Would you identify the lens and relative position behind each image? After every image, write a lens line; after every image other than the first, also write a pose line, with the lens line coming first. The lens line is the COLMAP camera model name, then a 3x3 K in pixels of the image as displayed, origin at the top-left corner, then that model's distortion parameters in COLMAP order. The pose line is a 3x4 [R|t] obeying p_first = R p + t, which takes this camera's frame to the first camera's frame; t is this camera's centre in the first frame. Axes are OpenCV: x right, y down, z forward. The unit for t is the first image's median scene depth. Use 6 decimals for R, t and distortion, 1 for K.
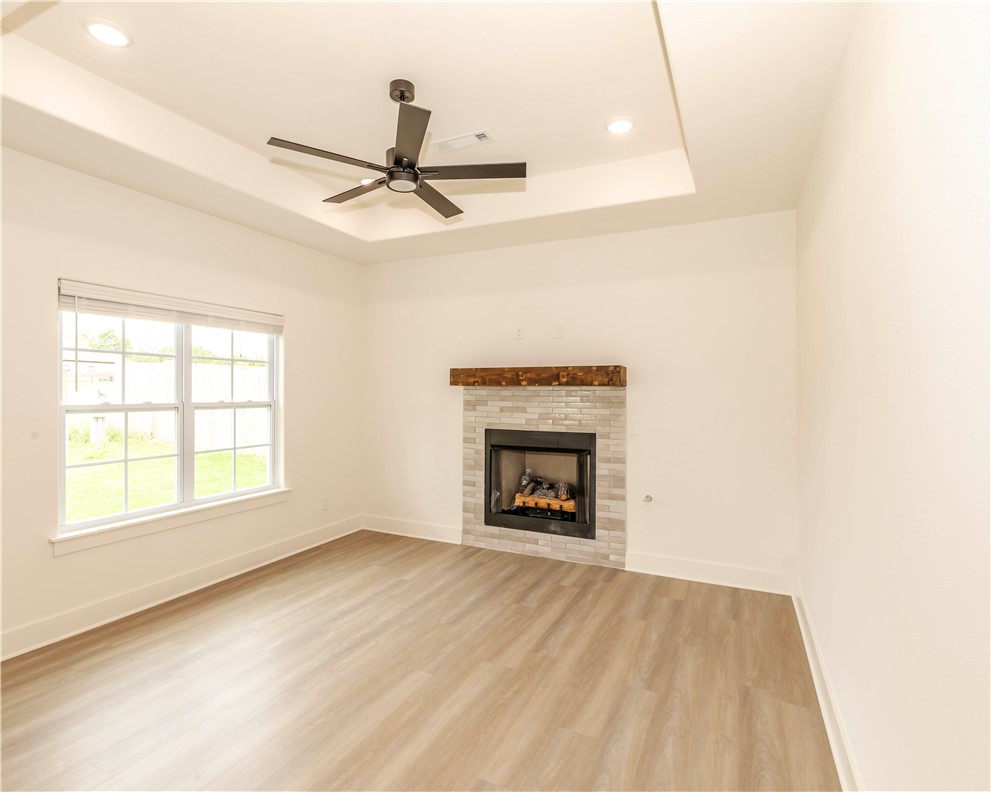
lens RADIAL K [[507.6, 0, 493.9], [0, 507.6, 391.2], [0, 0, 1]] dist [0.005777, -0.001629]
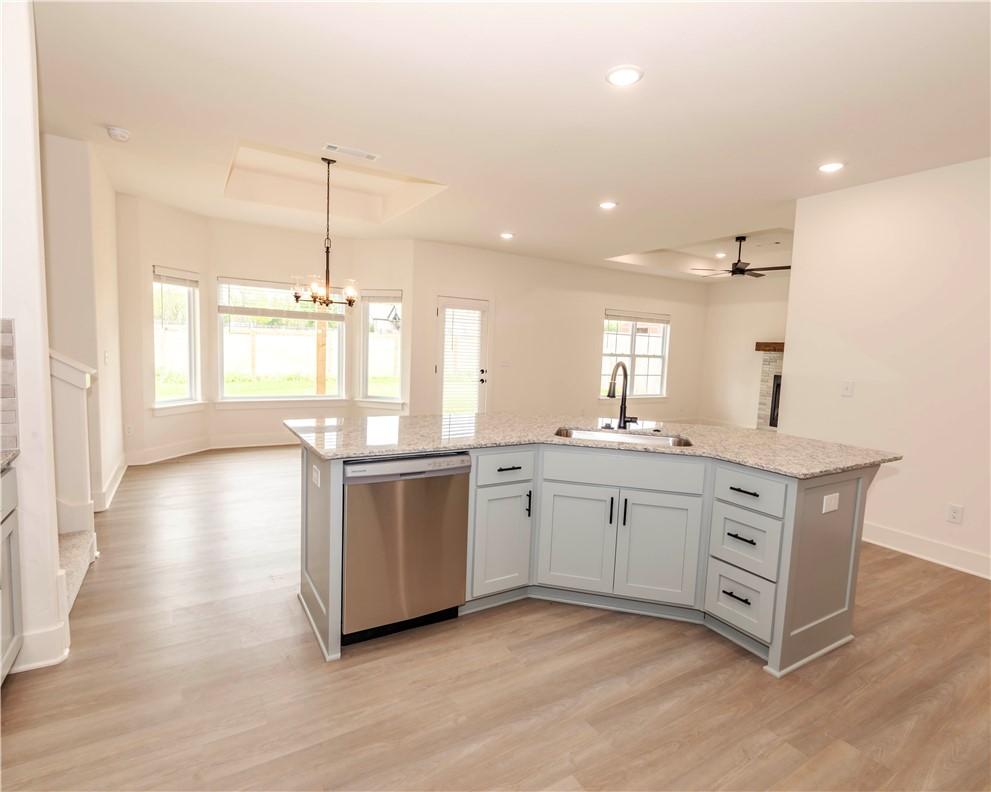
lens RADIAL K [[507.6, 0, 499.5], [0, 507.6, 398.9], [0, 0, 1]] dist [0.005777, -0.001629]
pose [[0.836028, 0.086361, -0.541848, 0.161576], [-0.037324, 0.994199, 0.100870, 0.011741], [0.547416, -0.064106, 0.834402, -1.141992]]
